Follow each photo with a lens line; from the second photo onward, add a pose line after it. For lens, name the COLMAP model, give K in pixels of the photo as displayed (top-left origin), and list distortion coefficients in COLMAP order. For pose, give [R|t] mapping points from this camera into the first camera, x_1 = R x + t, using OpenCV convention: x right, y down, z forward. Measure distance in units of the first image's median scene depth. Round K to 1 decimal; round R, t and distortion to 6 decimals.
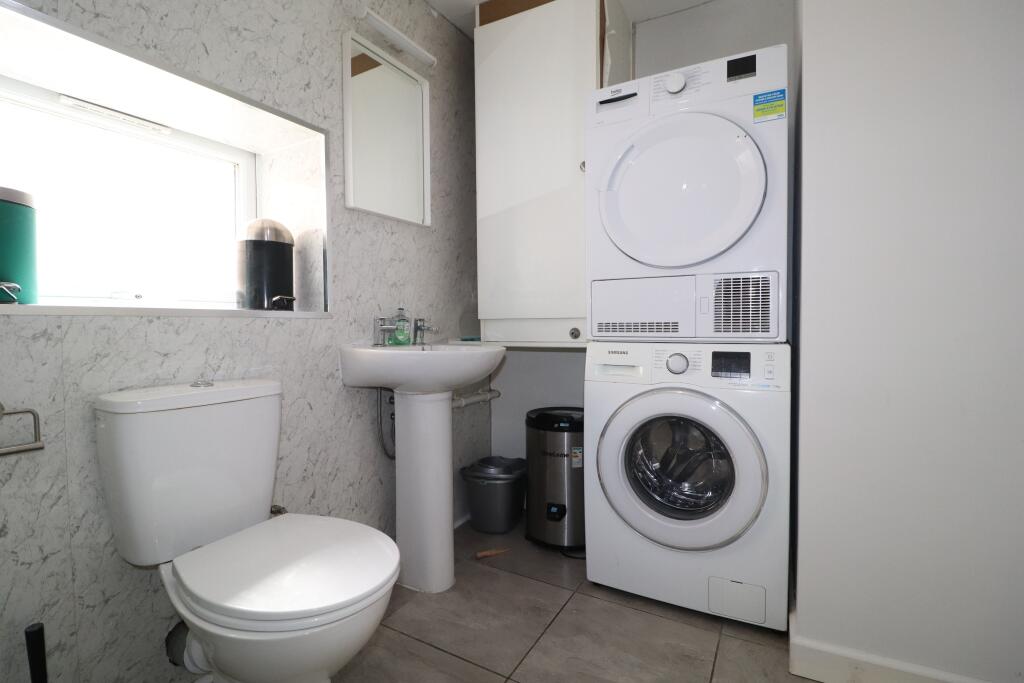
lens RADIAL K [[476.4, 0, 512.0], [0, 476.4, 341.5], [0, 0, 1]] dist [-0.001666, -0.000501]
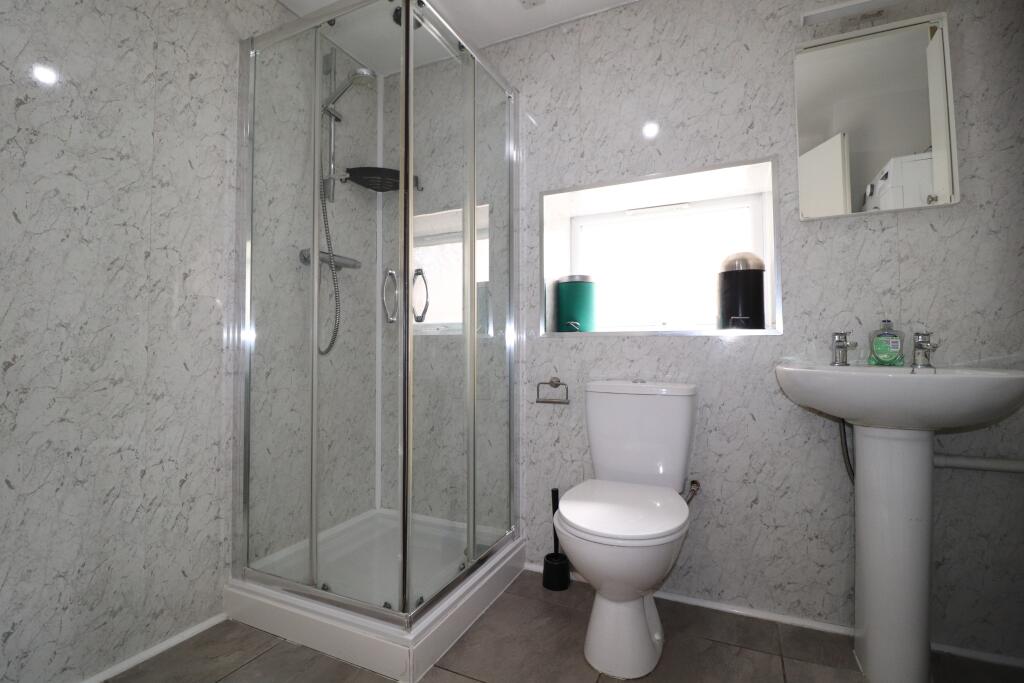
lens RADIAL K [[478.9, 0, 512.0], [0, 478.9, 341.5], [0, 0, 1]] dist [0.000314, 0.000144]
pose [[0.092203, -0.013185, -0.995653, 0.598342], [-0.036479, 0.999196, -0.016610, 0.003175], [0.995072, 0.037852, 0.091648, 0.344433]]
